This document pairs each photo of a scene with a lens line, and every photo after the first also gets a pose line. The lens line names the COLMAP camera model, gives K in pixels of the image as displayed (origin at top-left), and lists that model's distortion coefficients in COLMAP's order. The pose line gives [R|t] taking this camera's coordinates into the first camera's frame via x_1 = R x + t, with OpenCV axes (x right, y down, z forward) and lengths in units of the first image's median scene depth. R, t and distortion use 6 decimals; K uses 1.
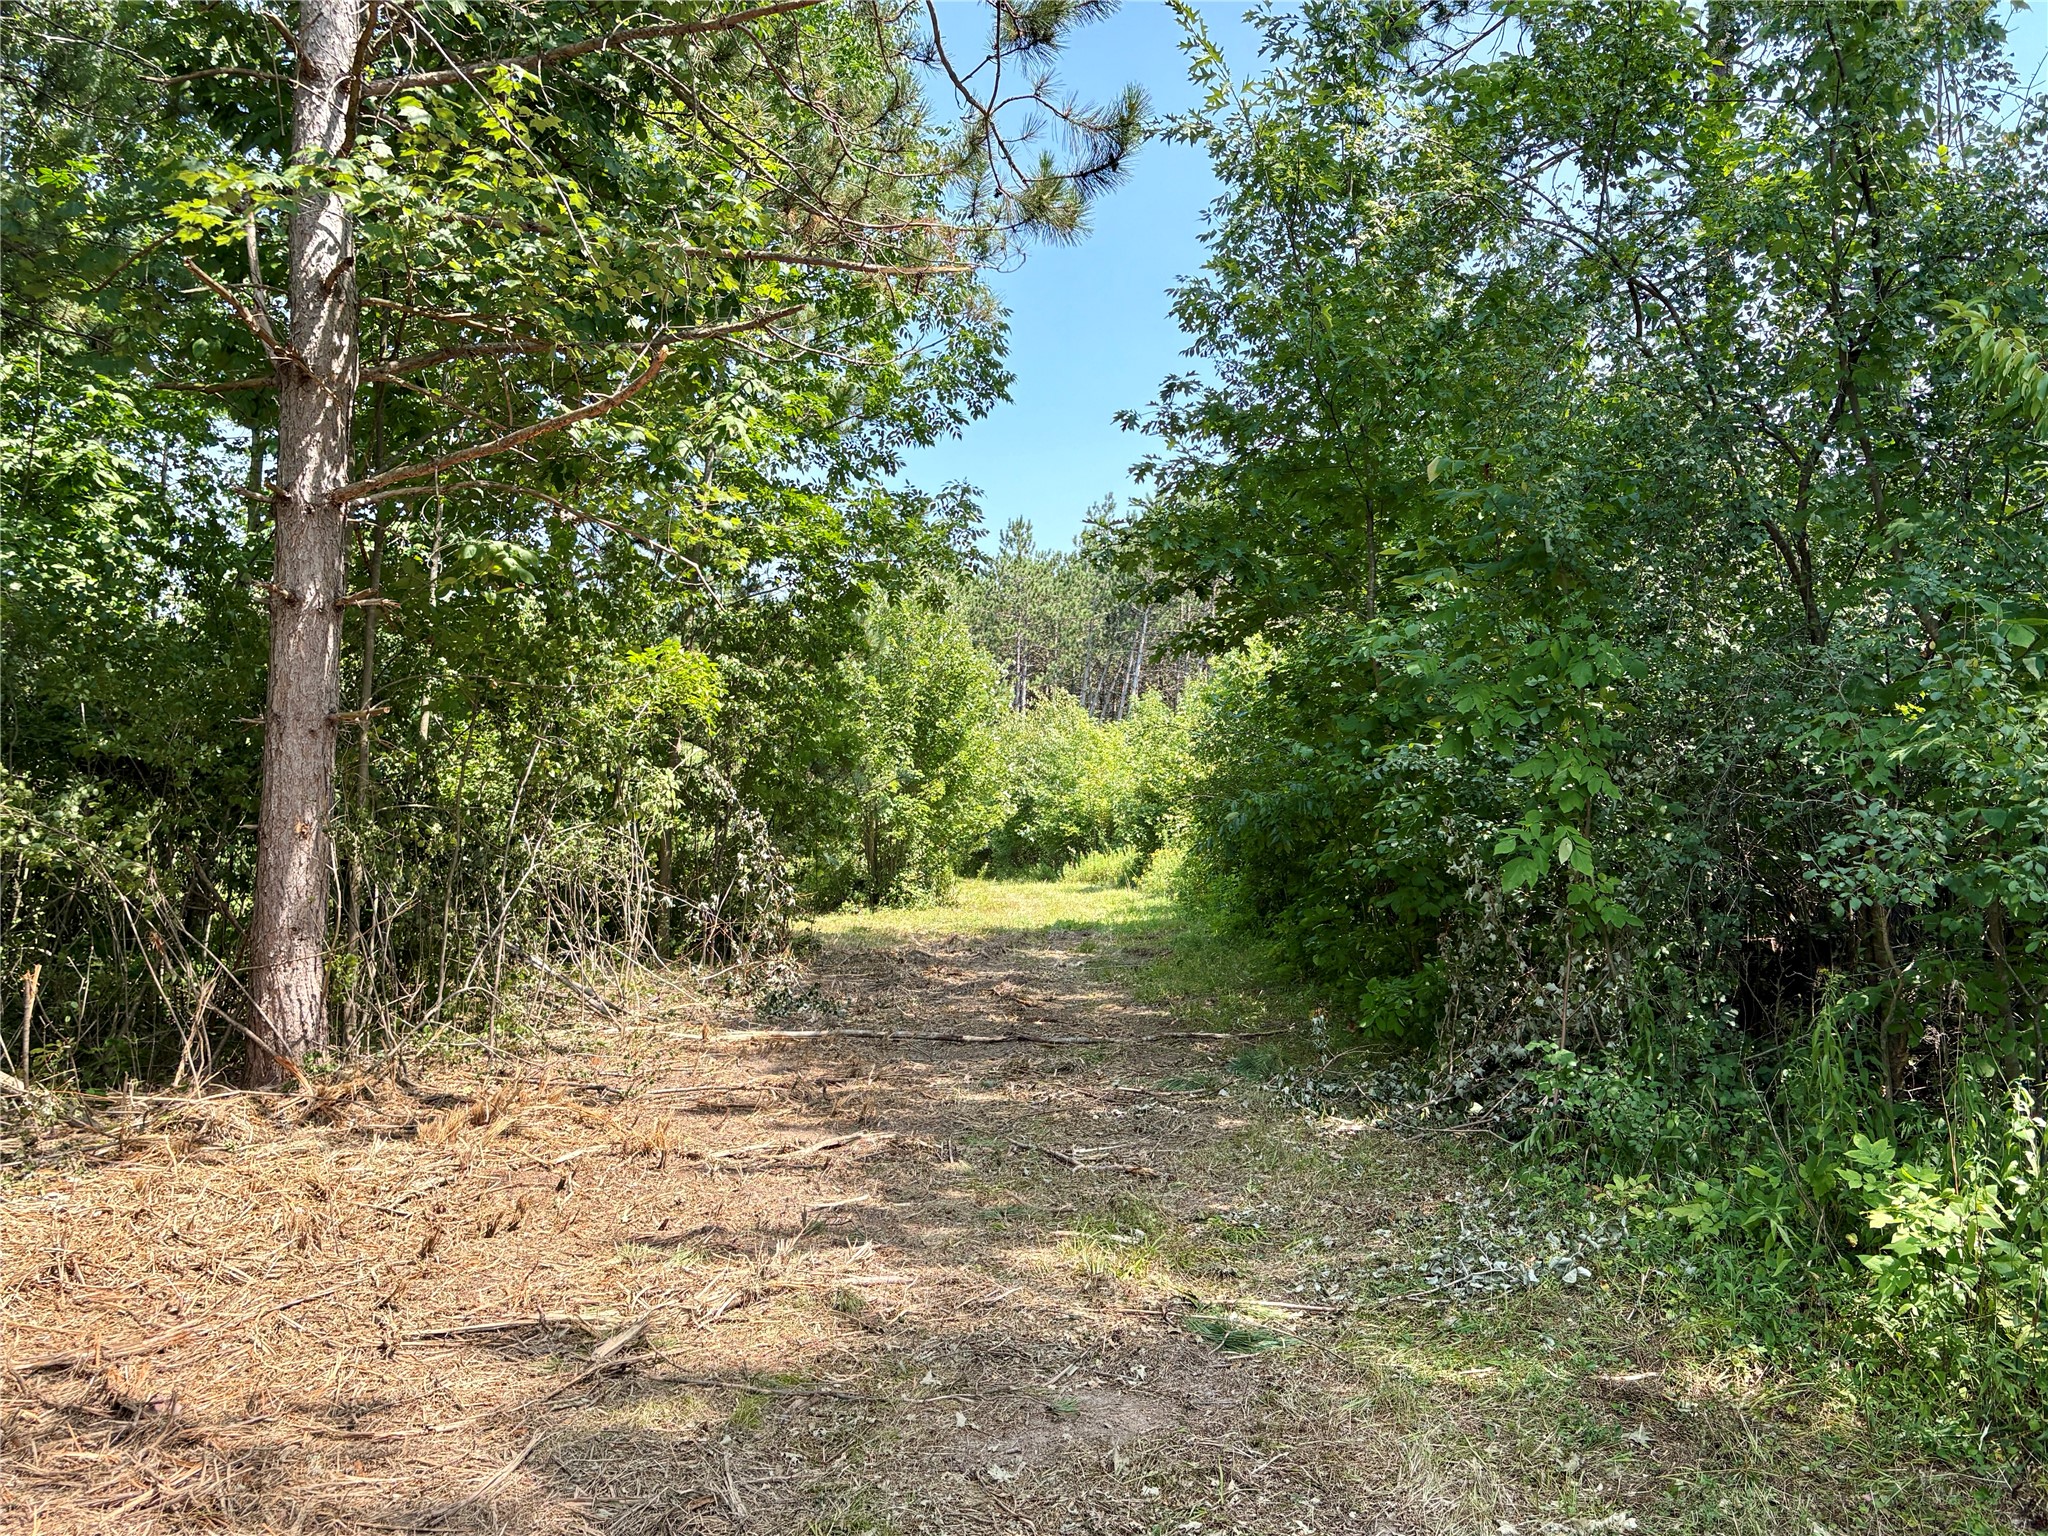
lens RADIAL K [[1790.6, 0, 1024.1], [0, 1790.6, 770.0], [0, 0, 1]] dist [0.000341, 0.000001]
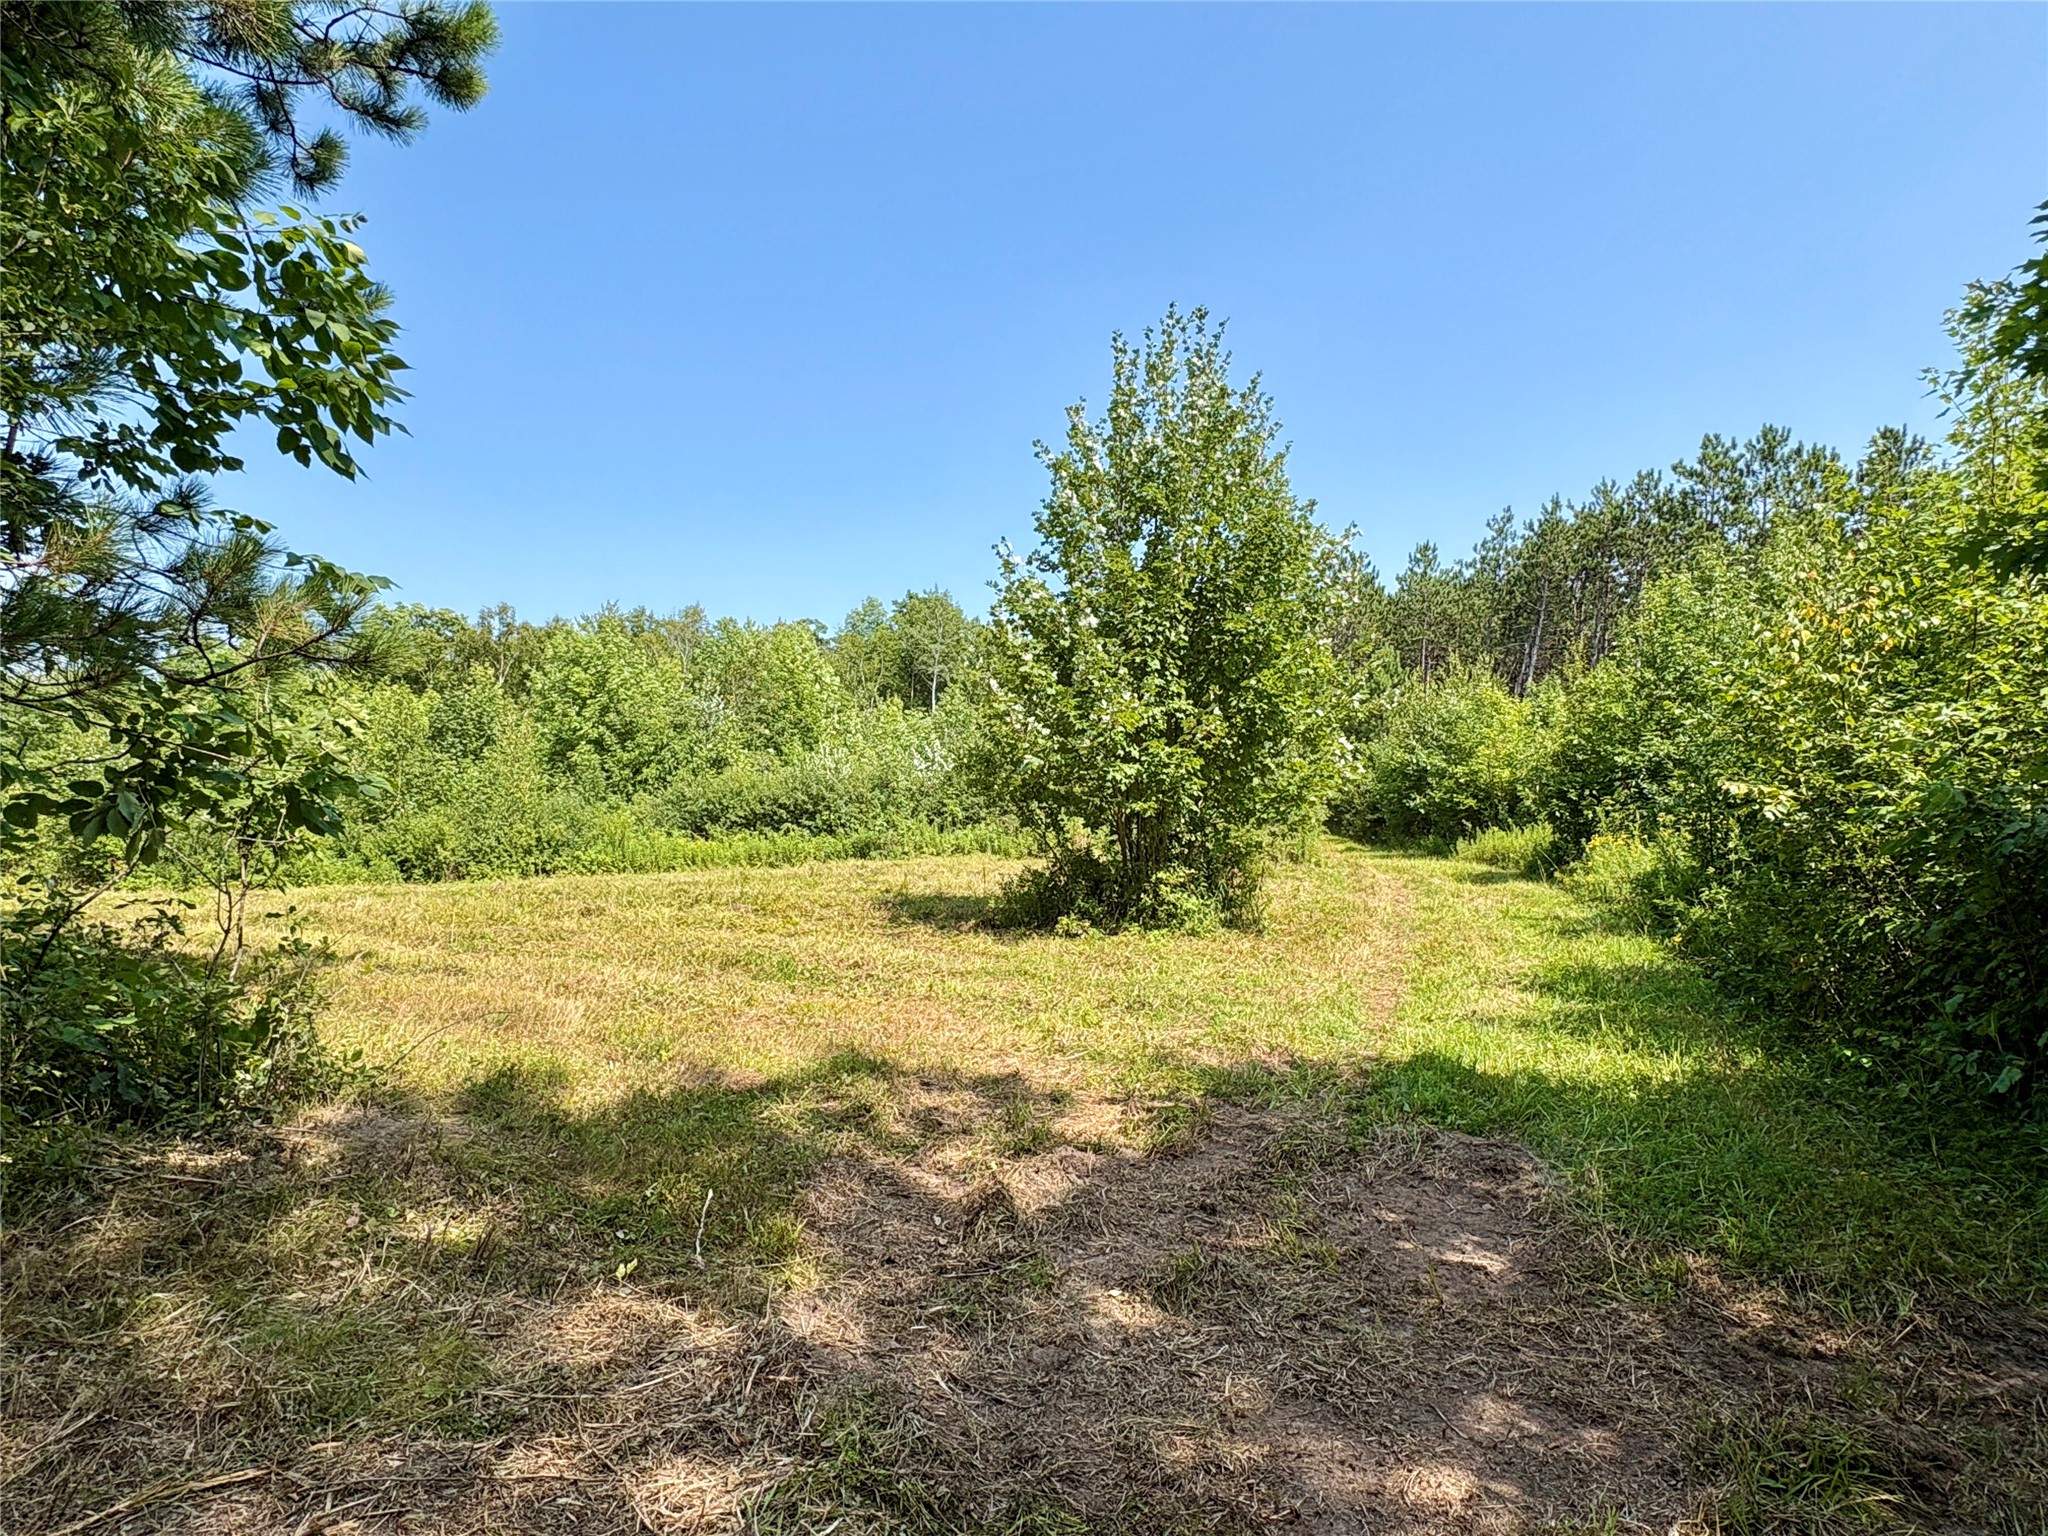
lens RADIAL K [[1085.7, 0, 1031.0], [0, 1085.7, 760.9], [0, 0, 1]] dist [-0.004825, -0.000206]
pose [[0.936516, 0.014667, -0.350319, 0.013521], [-0.013177, 0.999891, 0.006637, 0.013250], [0.350378, -0.001600, 0.936607, 0.464272]]
